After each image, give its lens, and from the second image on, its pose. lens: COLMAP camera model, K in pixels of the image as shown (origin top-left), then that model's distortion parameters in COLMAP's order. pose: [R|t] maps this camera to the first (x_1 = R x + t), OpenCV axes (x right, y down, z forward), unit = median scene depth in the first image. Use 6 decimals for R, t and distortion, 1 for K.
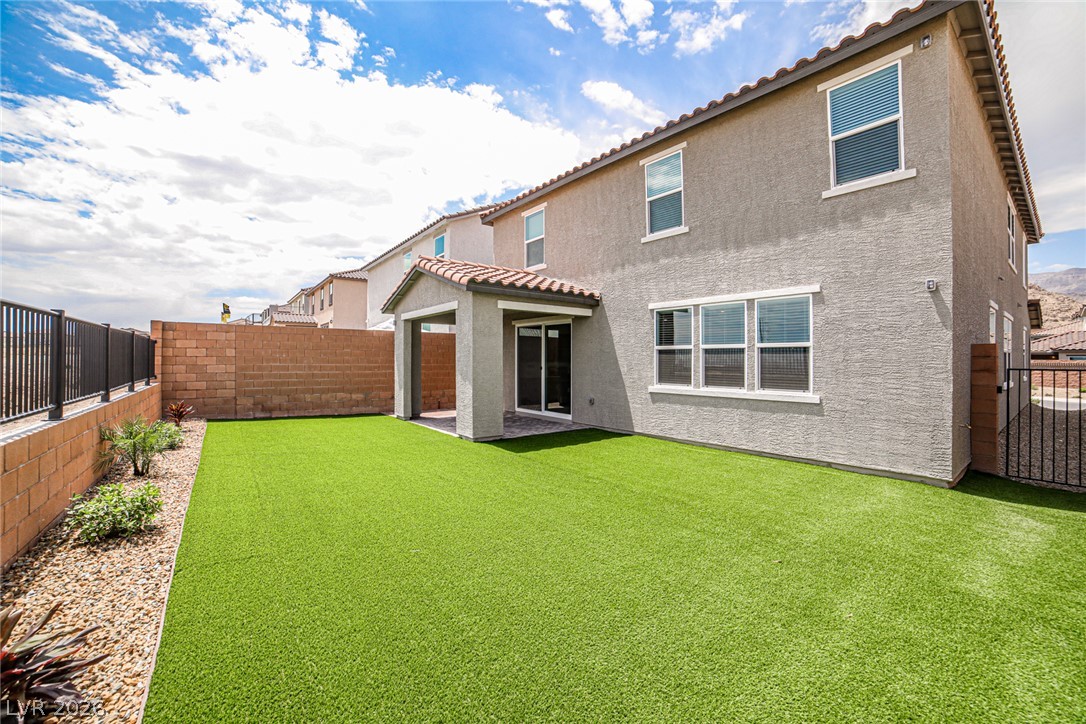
lens RADIAL K [[417.4, 0, 540.5], [0, 417.4, 353.4], [0, 0, 1]] dist [-0.087694, 0.025897]
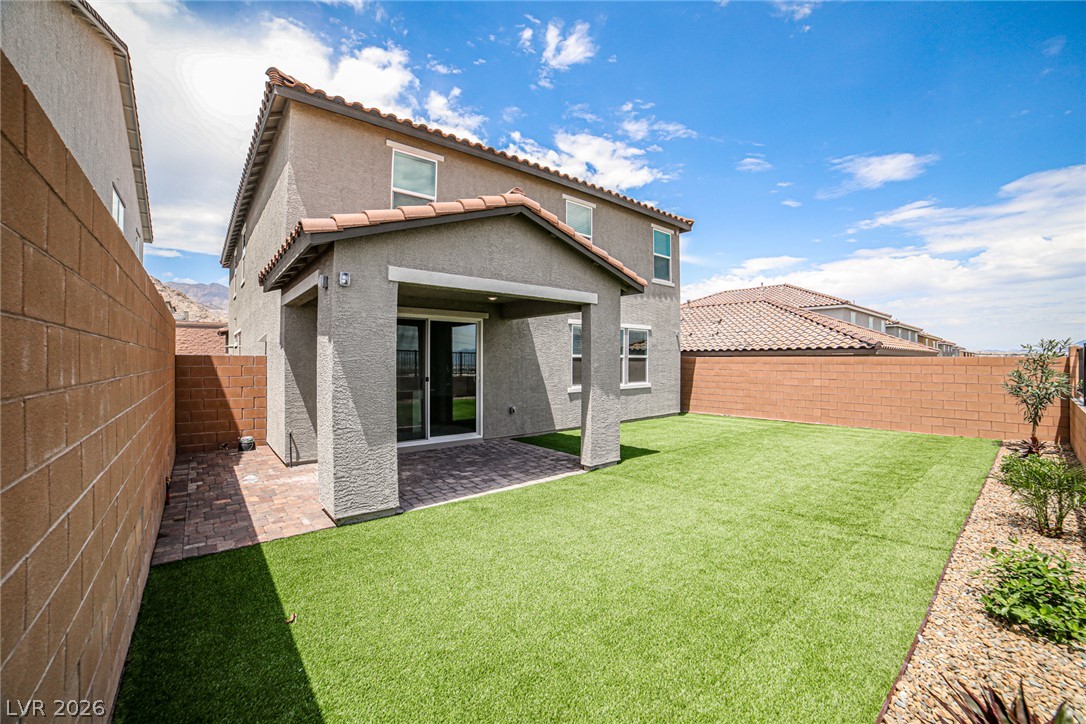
lens RADIAL K [[417.4, 0, 540.5], [0, 417.4, 353.4], [0, 0, 1]] dist [-0.087694, 0.025897]
pose [[0.024237, 0.017591, 0.999551, -1.054378], [-0.012118, 0.999777, -0.017301, 0.001552], [-0.999633, -0.011693, 0.024445, 1.185260]]
